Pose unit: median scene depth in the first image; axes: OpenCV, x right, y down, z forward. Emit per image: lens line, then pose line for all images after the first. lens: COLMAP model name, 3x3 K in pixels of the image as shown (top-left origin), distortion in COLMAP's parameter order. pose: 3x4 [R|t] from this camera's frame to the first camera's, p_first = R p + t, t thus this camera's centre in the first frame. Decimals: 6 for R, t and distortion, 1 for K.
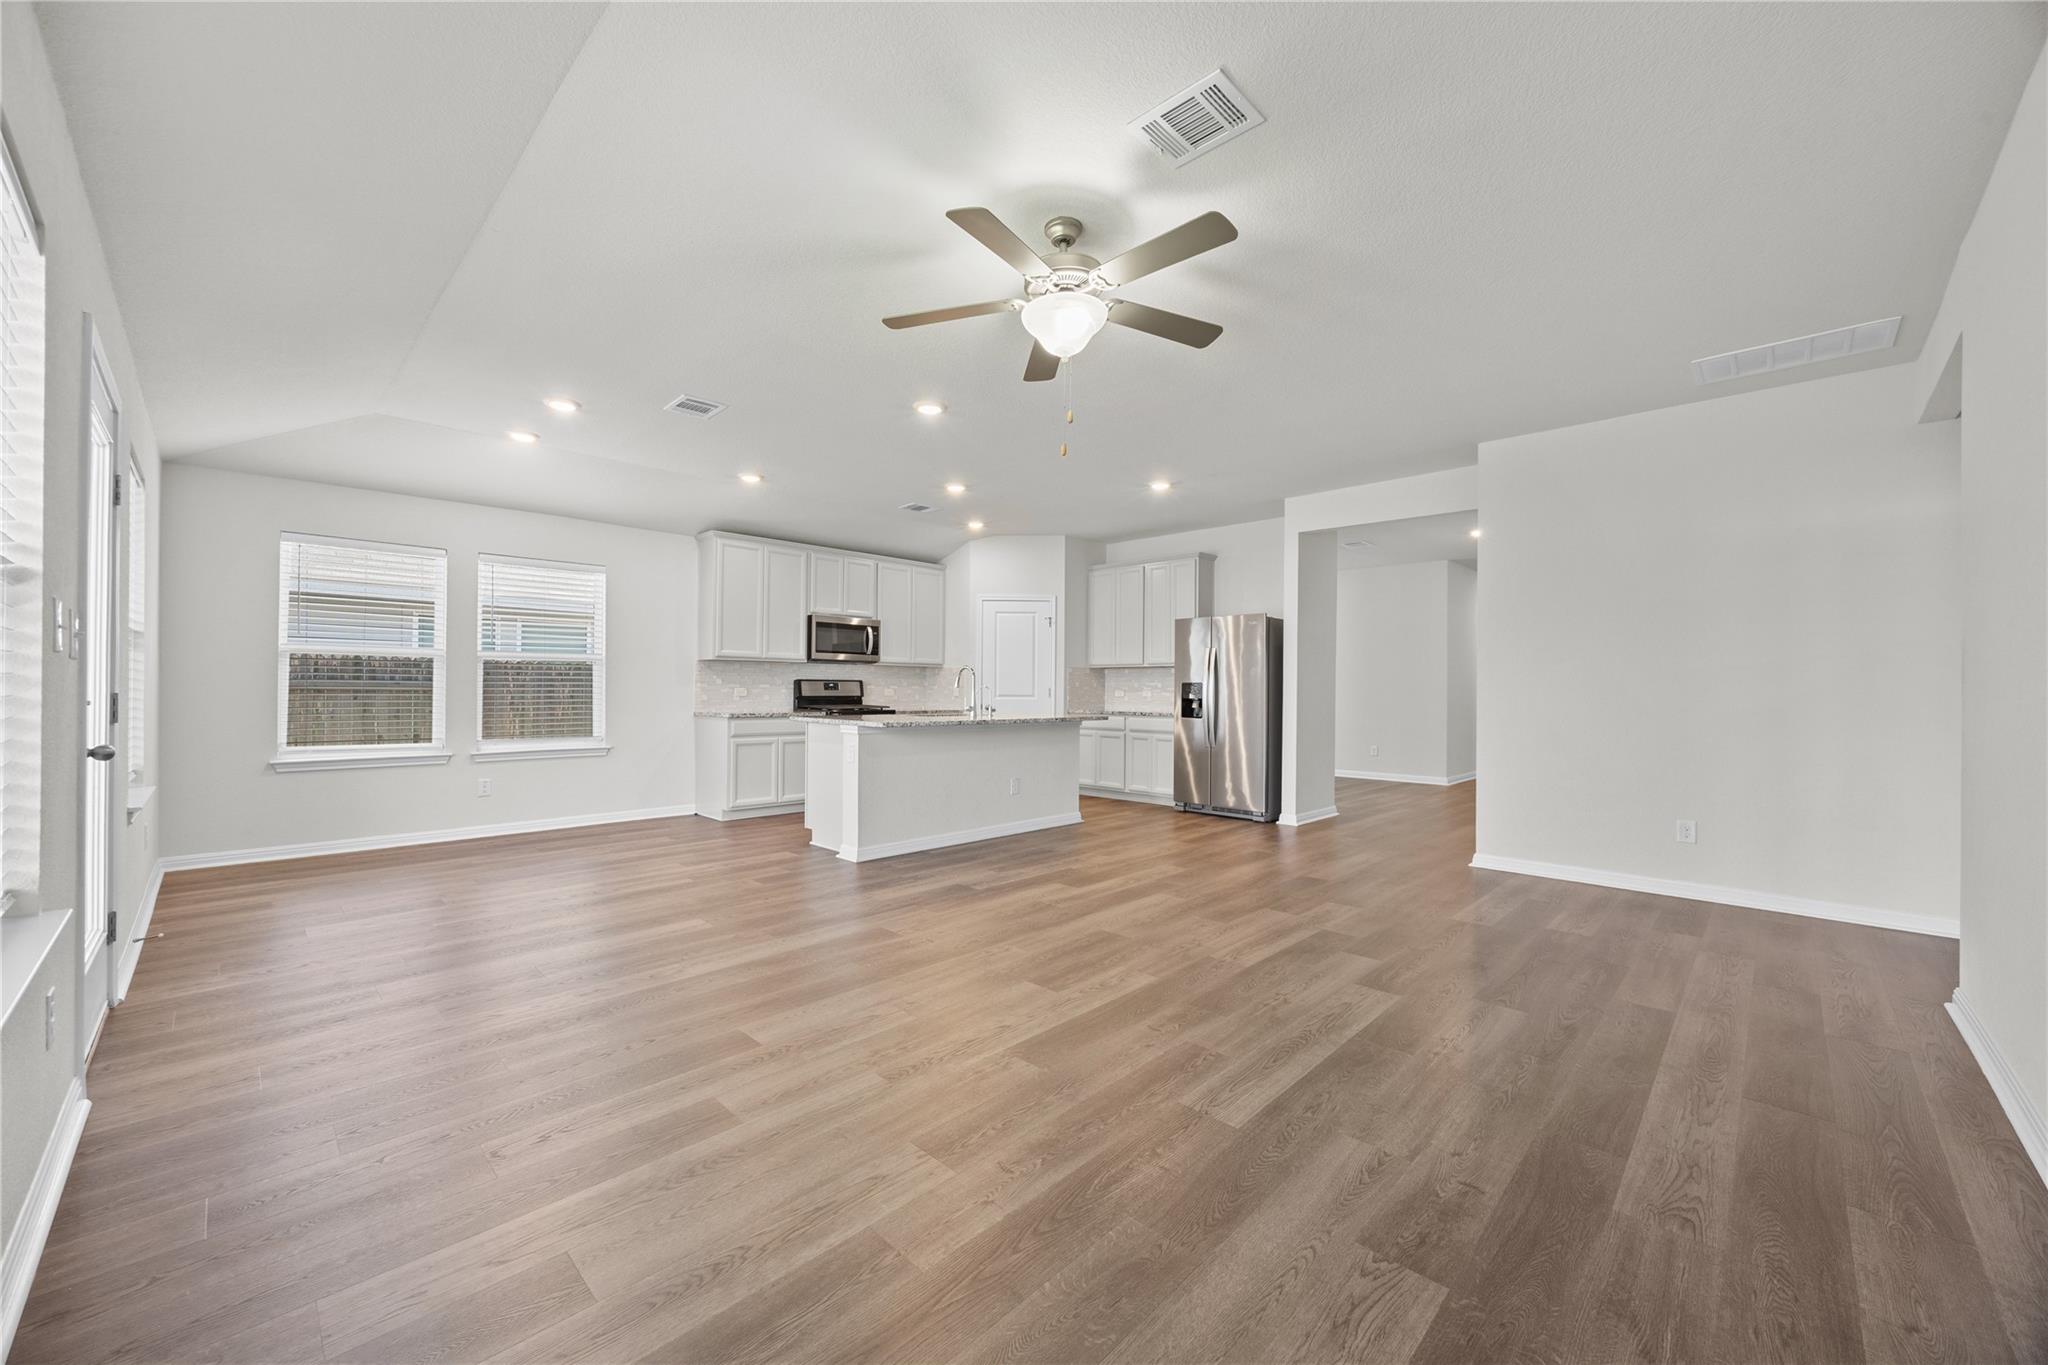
lens RADIAL K [[776.6, 0, 1024.7], [0, 776.6, 679.4], [0, 0, 1]] dist [-0.003665, 0.000925]
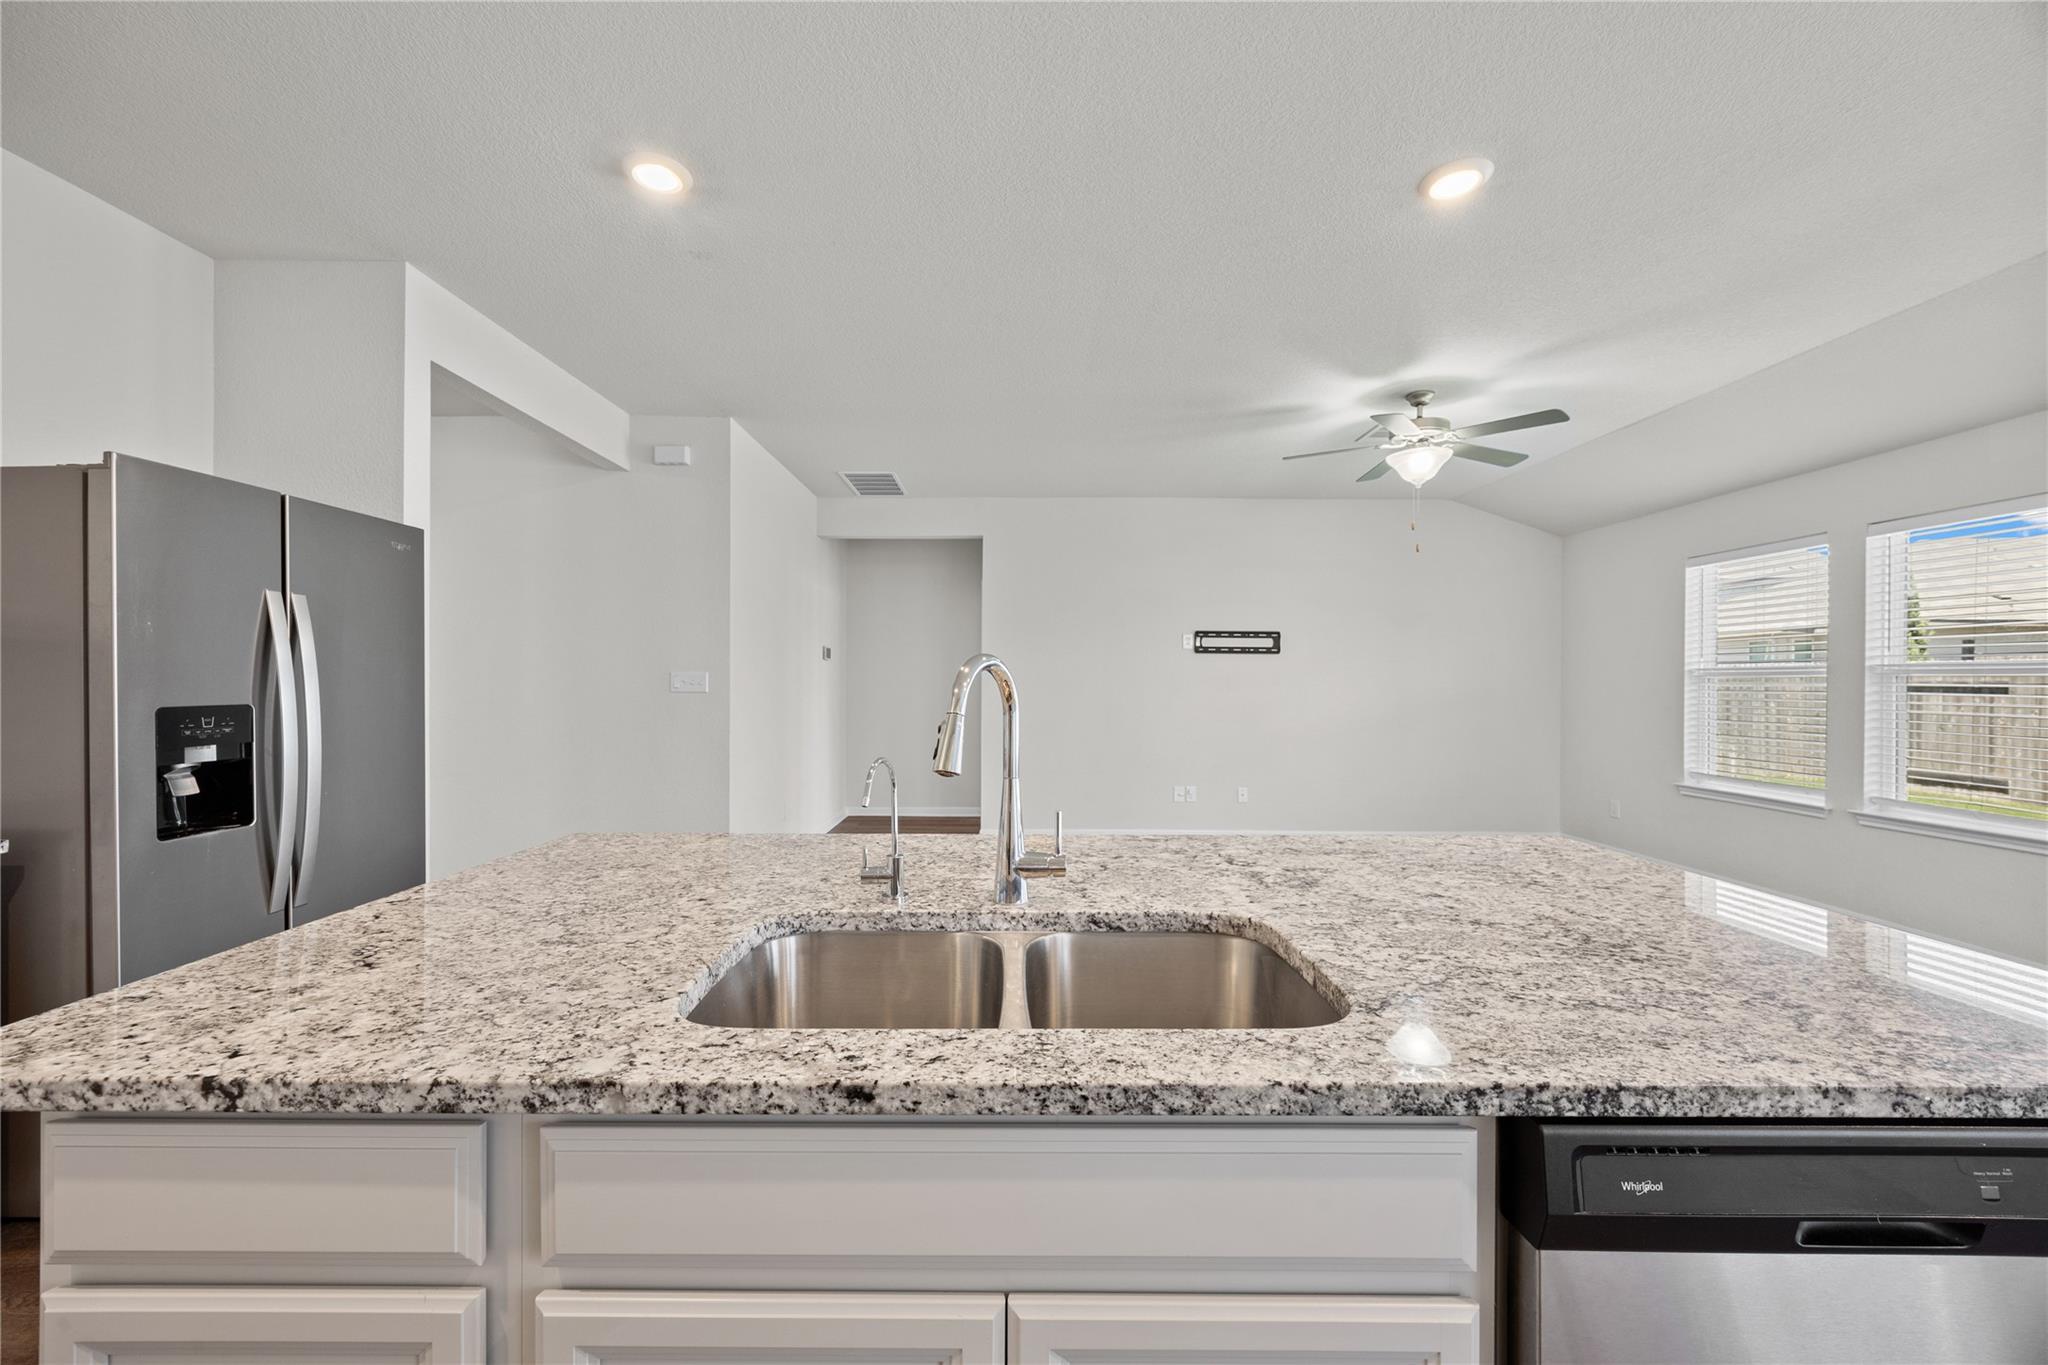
lens RADIAL K [[776.6, 0, 1013.2], [0, 776.6, 682.2], [0, 0, 1]] dist [-0.003665, 0.000925]
pose [[-0.691982, -0.010772, 0.721834, -0.189093], [-0.018461, 0.999826, -0.002778, -0.009445], [-0.721678, -0.015248, -0.692061, 1.006111]]
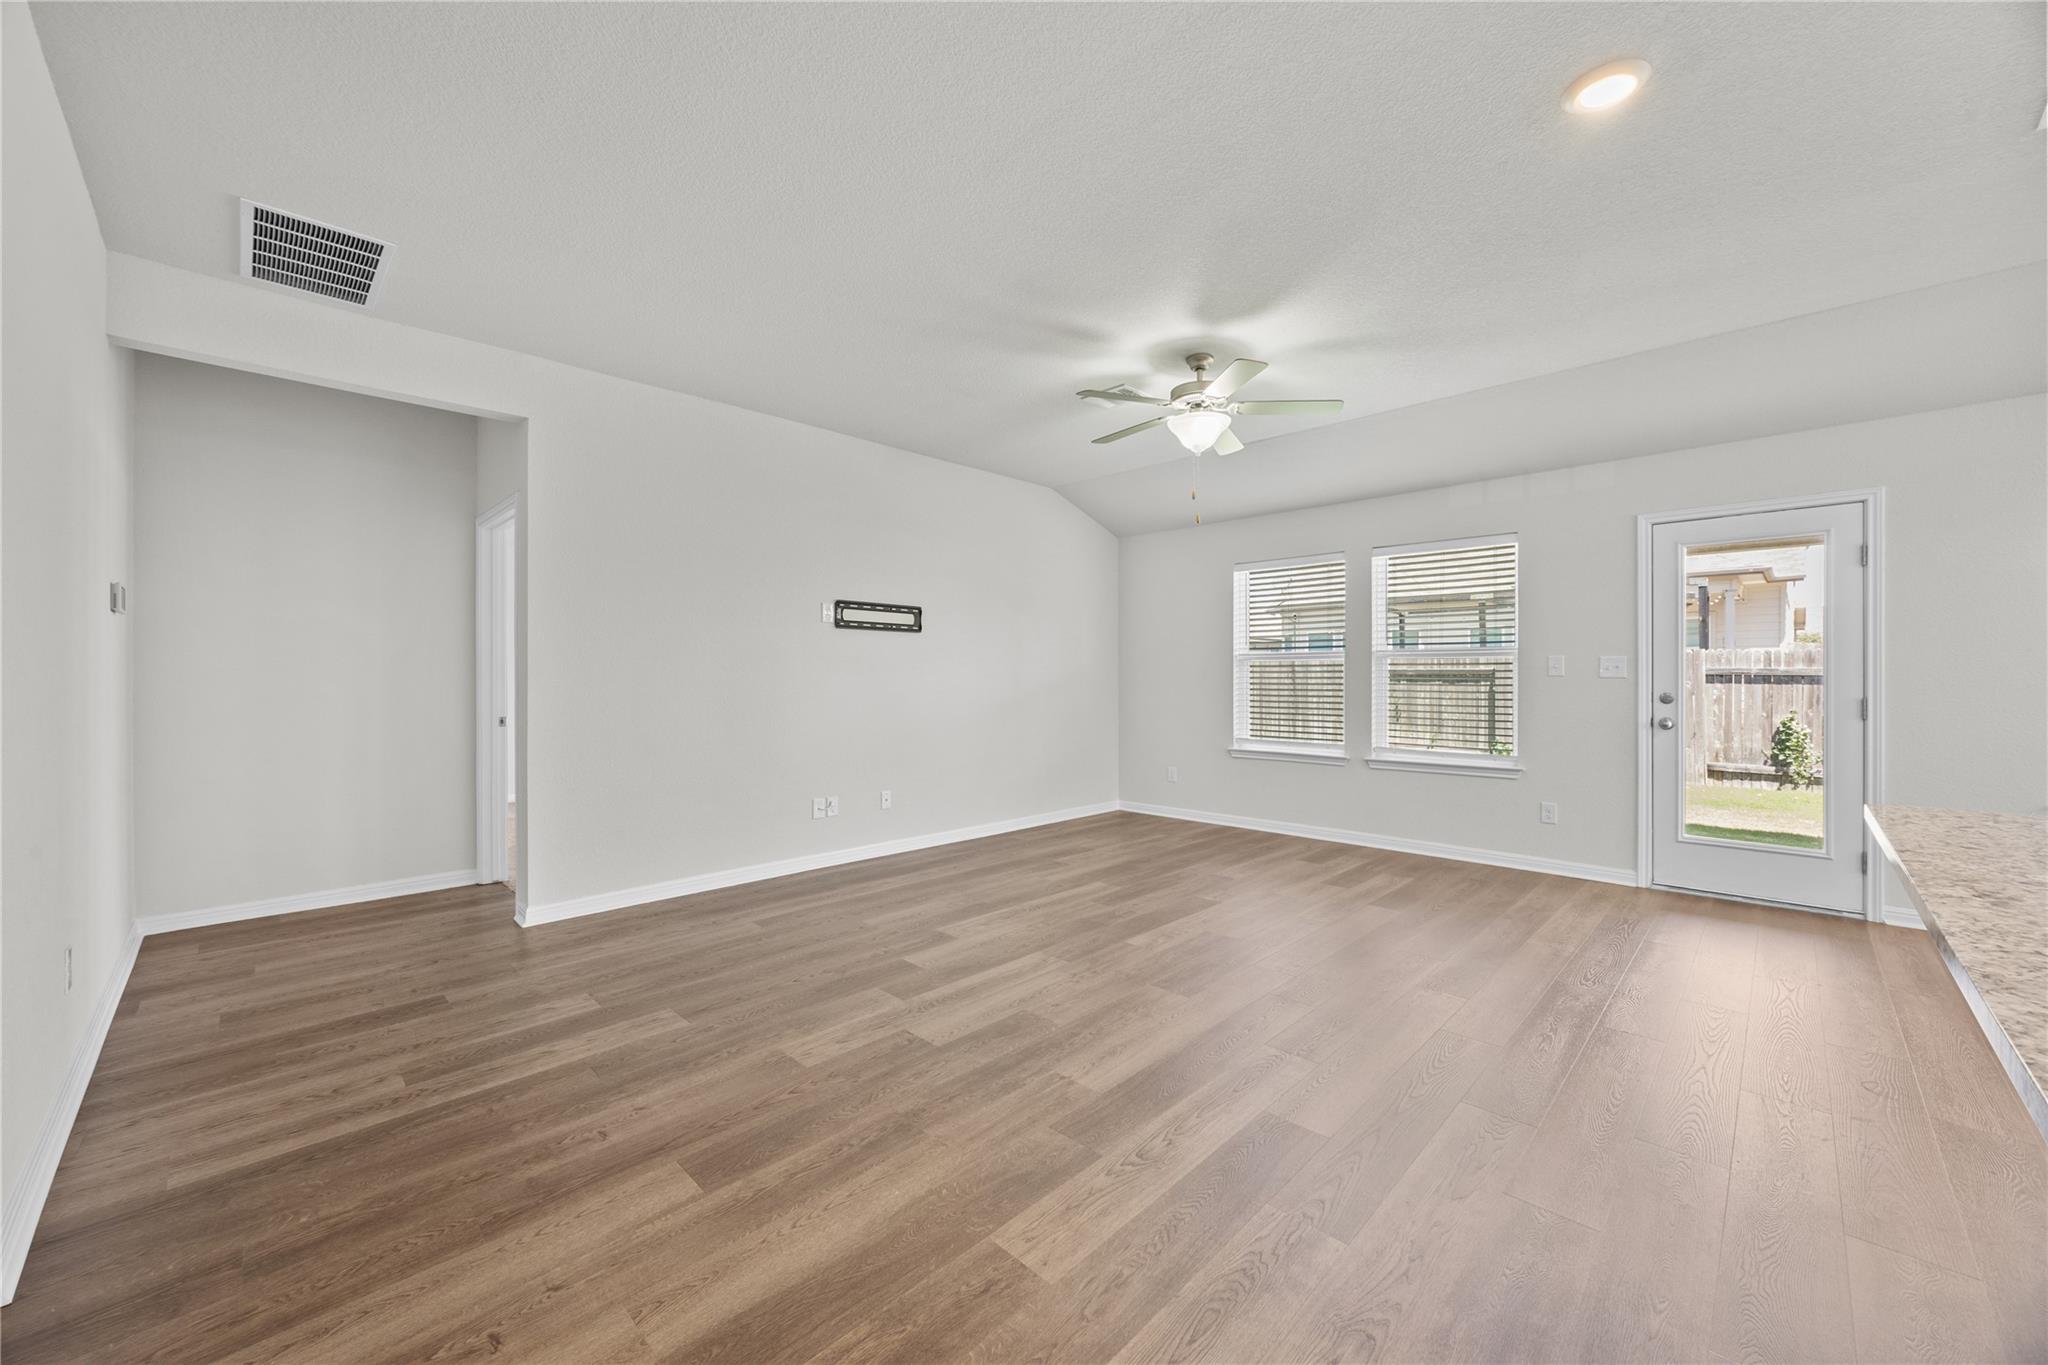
lens RADIAL K [[776.6, 0, 1015.9], [0, 776.6, 678.9], [0, 0, 1]] dist [-0.003665, 0.000925]
pose [[-0.999831, -0.006752, 0.017073, 0.138053], [-0.006909, 0.999934, -0.009175, 0.002876], [-0.017010, -0.009291, -0.999812, 0.942235]]
